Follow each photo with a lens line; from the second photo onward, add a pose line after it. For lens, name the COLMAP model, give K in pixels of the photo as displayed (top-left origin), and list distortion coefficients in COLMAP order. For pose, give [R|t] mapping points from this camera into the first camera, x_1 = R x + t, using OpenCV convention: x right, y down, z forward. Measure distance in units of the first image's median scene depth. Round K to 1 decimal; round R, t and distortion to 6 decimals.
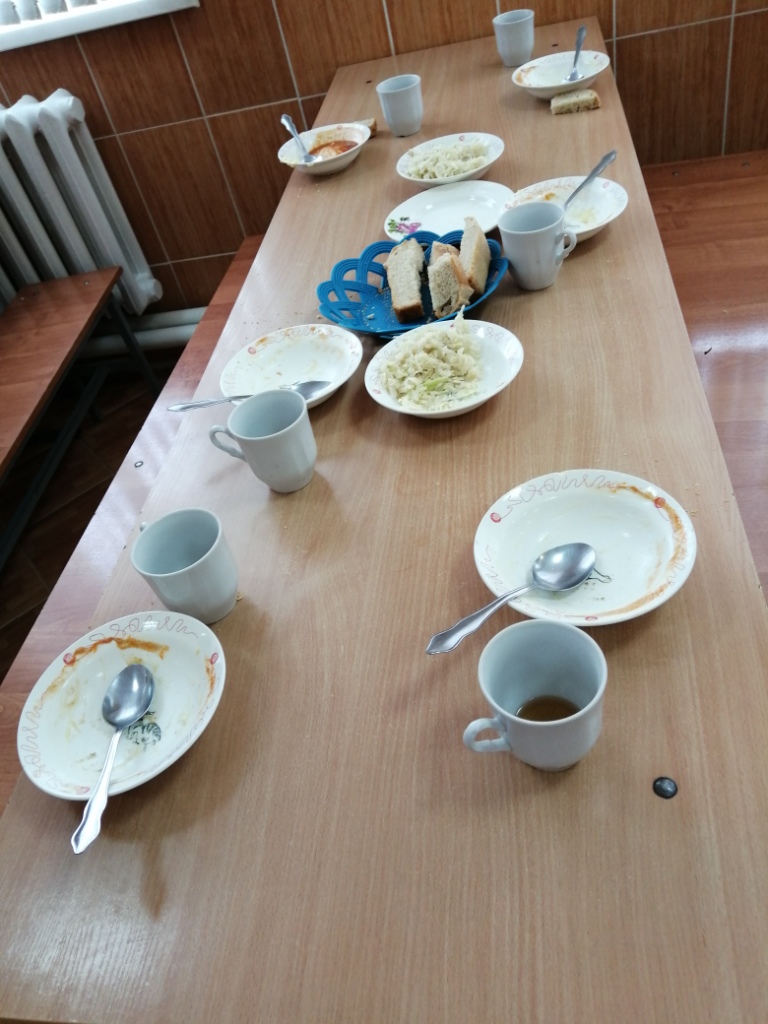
lens RADIAL K [[810.5, 0, 384.0], [0, 810.5, 512.0], [0, 0, 1]] dist [0.015783, -0.051841]
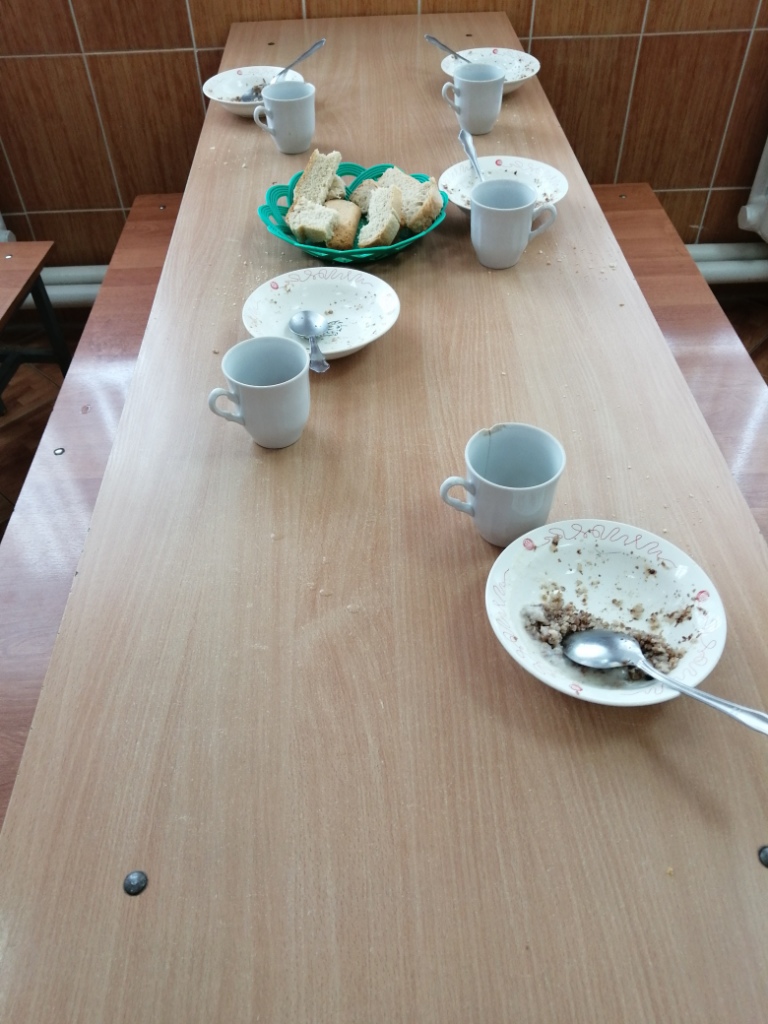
lens RADIAL K [[810.5, 0, 384.0], [0, 810.5, 512.0], [0, 0, 1]] dist [0.015783, -0.051841]
pose [[0.971536, 0.025061, 0.235561, -0.309734], [-0.031407, 0.999237, 0.023225, -0.069722], [-0.234800, -0.029963, 0.971582, 0.184277]]
